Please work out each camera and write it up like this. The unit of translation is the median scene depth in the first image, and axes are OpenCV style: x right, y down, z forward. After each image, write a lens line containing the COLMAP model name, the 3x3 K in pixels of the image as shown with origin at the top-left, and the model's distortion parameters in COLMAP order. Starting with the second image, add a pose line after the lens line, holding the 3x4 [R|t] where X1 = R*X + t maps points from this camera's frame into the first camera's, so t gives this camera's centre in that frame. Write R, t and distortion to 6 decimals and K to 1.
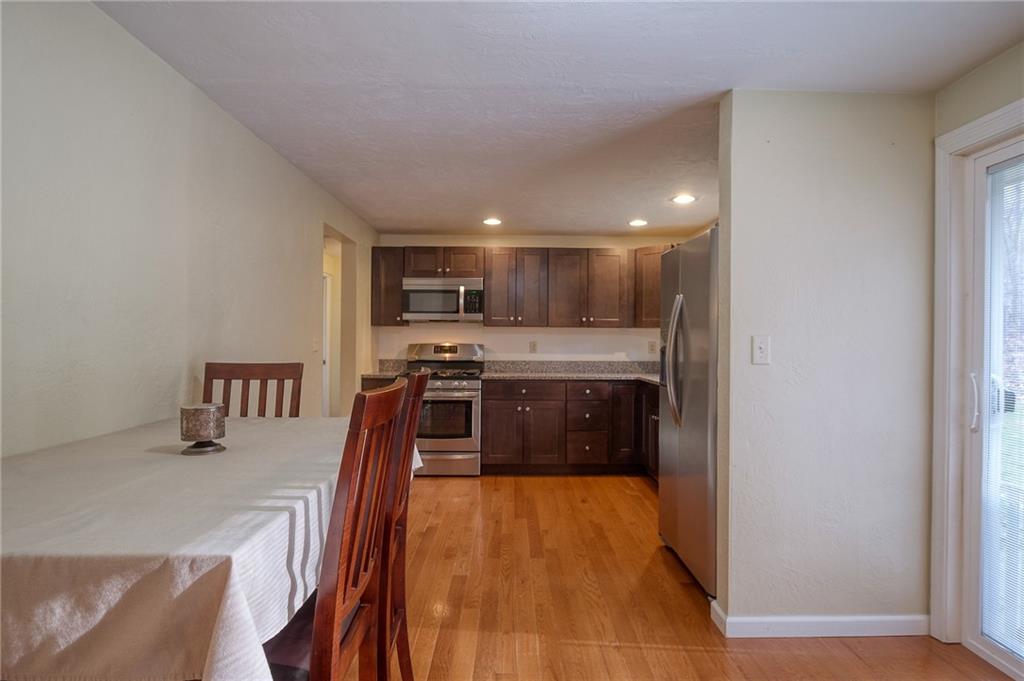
lens RADIAL K [[538.4, 0, 512.0], [0, 538.4, 340.5], [0, 0, 1]] dist [-0.002879, -0.000761]
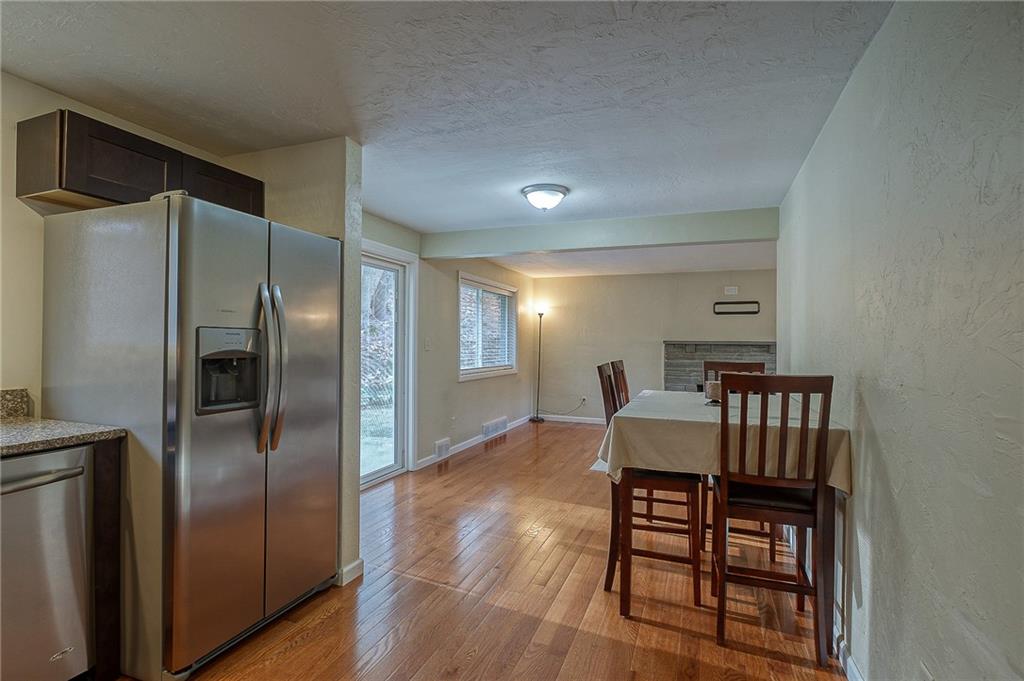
lens RADIAL K [[497.5, 0, 512.0], [0, 497.5, 340.5], [0, 0, 1]] dist [-0.000279, 0.000024]
pose [[-0.931886, -0.012234, 0.362544, -0.160121], [-0.013585, 0.999907, -0.001177, -0.003013], [-0.362496, -0.006022, -0.931966, 0.874754]]
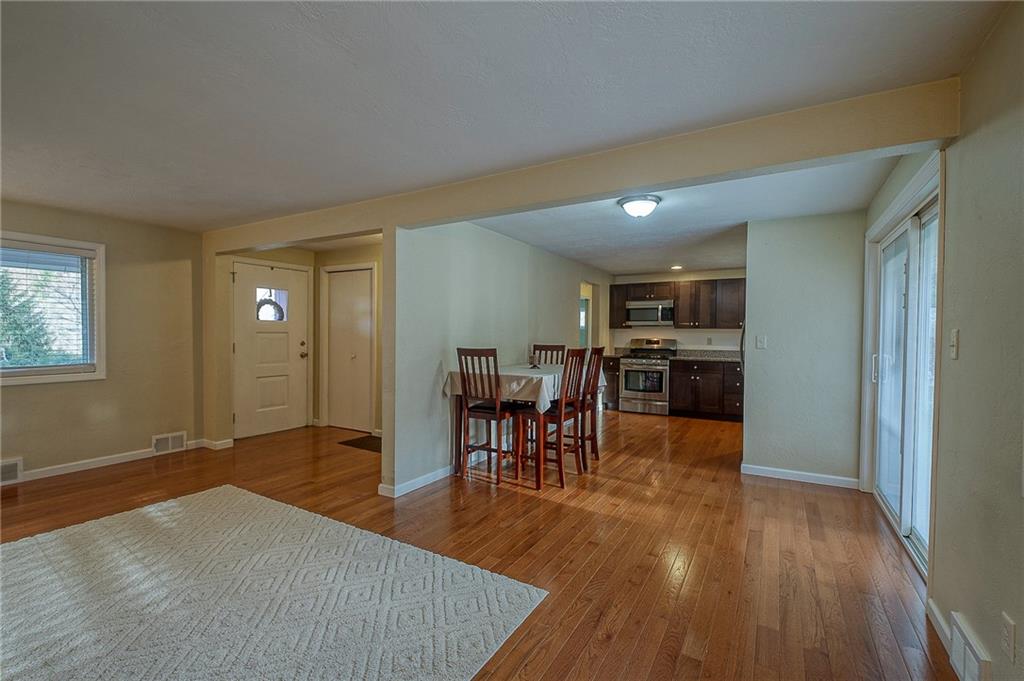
lens RADIAL K [[446.2, 0, 512.0], [0, 446.2, 340.5], [0, 0, 1]] dist [-0.002207, -0.000901]
pose [[0.857964, 0.008575, -0.513638, 0.232380], [-0.004315, 0.999946, 0.009487, -0.000229], [0.513691, -0.005923, 0.857955, -0.461941]]
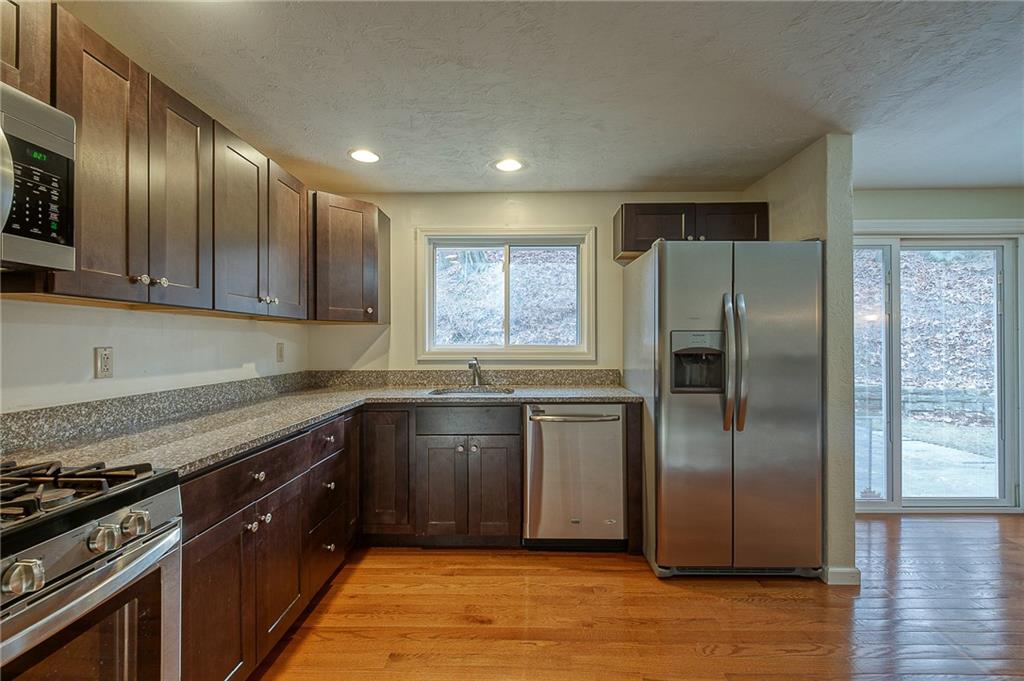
lens RADIAL K [[446.2, 0, 512.0], [0, 446.2, 340.5], [0, 0, 1]] dist [-0.002207, -0.000901]
pose [[0.023655, -0.004266, 0.999711, -0.276755], [0.003924, 0.999984, 0.004175, -0.002781], [-0.999712, 0.003824, 0.023672, 0.776286]]
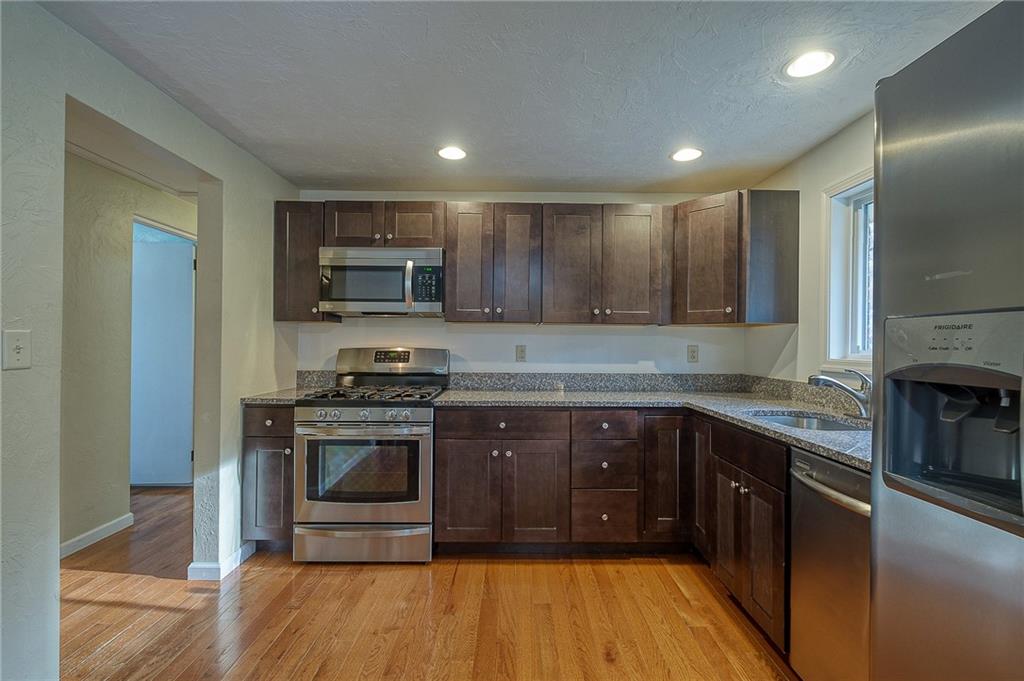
lens RADIAL K [[446.2, 0, 512.0], [0, 446.2, 340.5], [0, 0, 1]] dist [-0.002207, -0.000901]
pose [[0.999985, 0.001876, -0.005192, 0.033698], [-0.001910, 0.999976, -0.006636, -0.000307], [0.005180, 0.006645, 0.999965, 0.461612]]
